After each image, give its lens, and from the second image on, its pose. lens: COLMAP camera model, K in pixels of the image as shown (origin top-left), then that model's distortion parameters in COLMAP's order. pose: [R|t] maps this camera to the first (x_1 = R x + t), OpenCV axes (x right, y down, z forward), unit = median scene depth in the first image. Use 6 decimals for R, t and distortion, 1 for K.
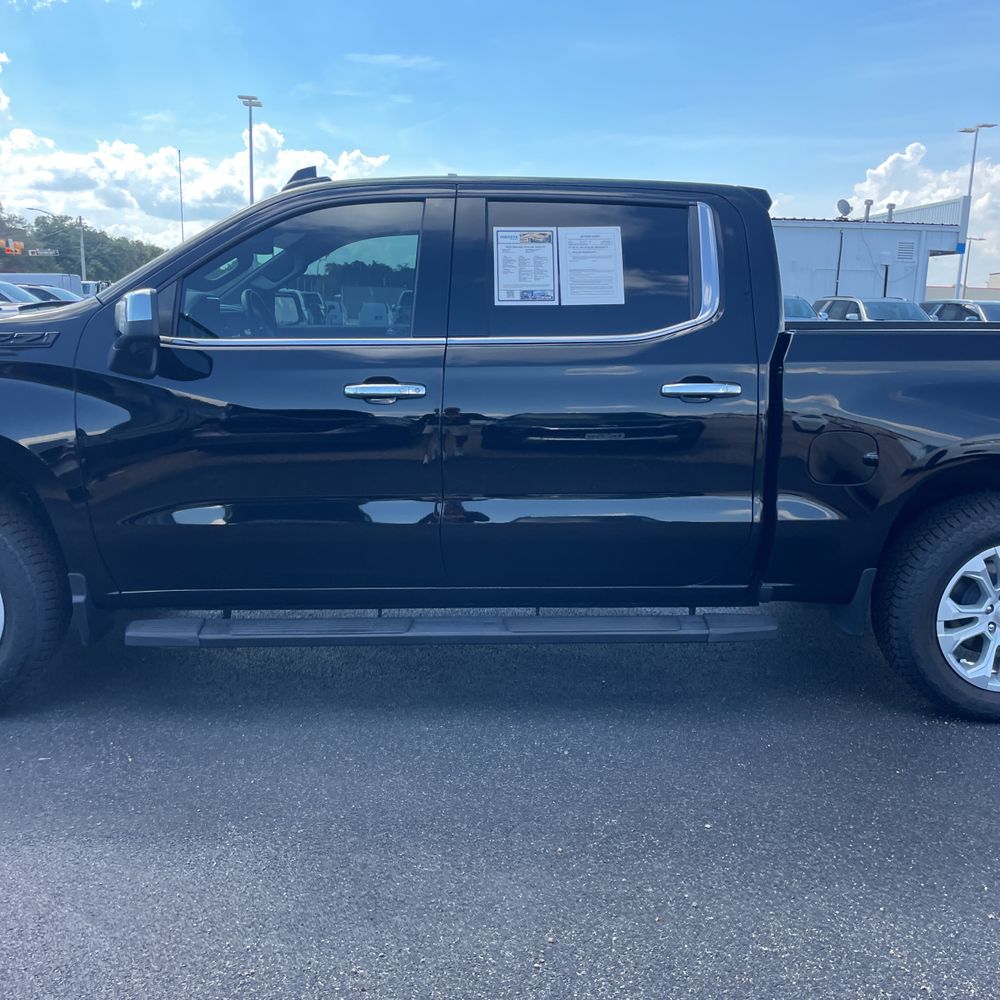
lens RADIAL K [[1000.0, 0, 500.0], [0, 1000.0, 500.0], [0, 0, 1]] dist [0.081711, -0.101891]
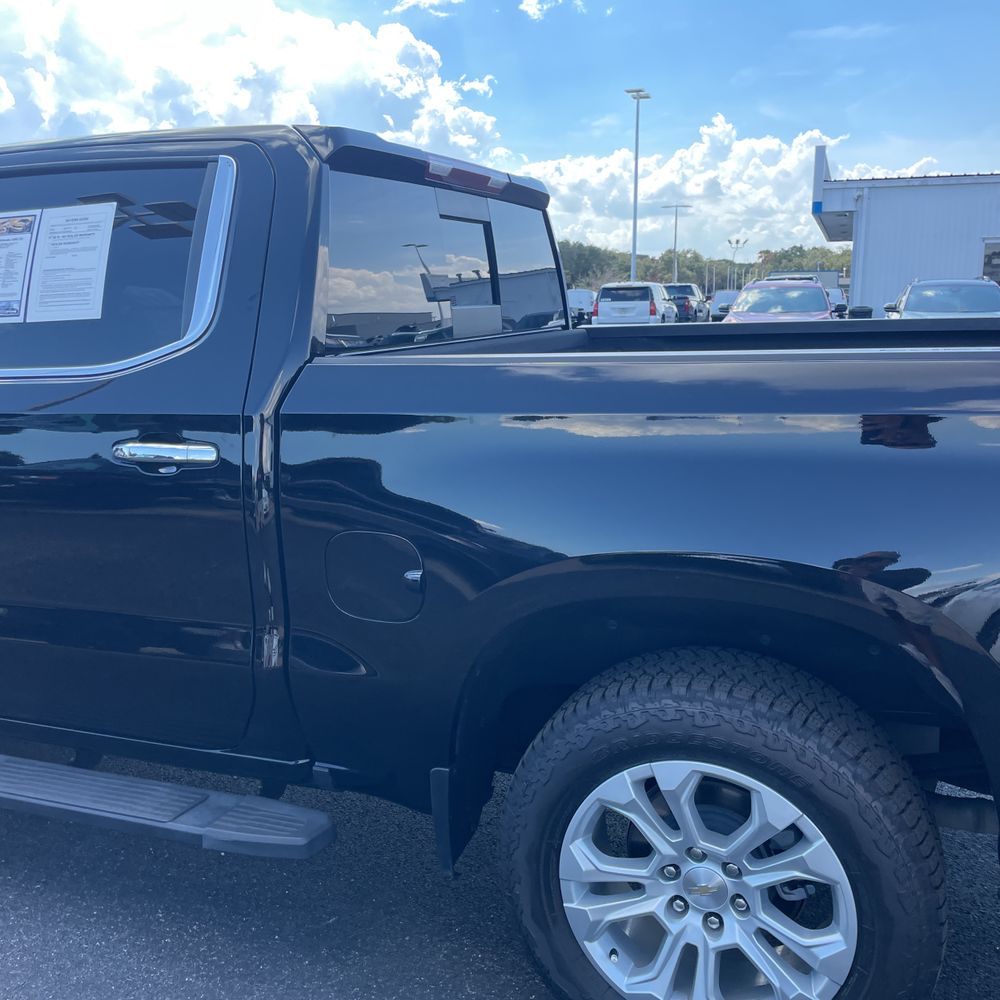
lens RADIAL K [[1011.0, 0, 500.0], [0, 1011.0, 500.0], [0, 0, 1]] dist [0.060885, -0.093783]
pose [[0.911834, 0.045092, -0.408076, 0.264036], [-0.042748, 0.998975, 0.014866, -0.039969], [0.408328, 0.003889, 0.912827, 0.204020]]
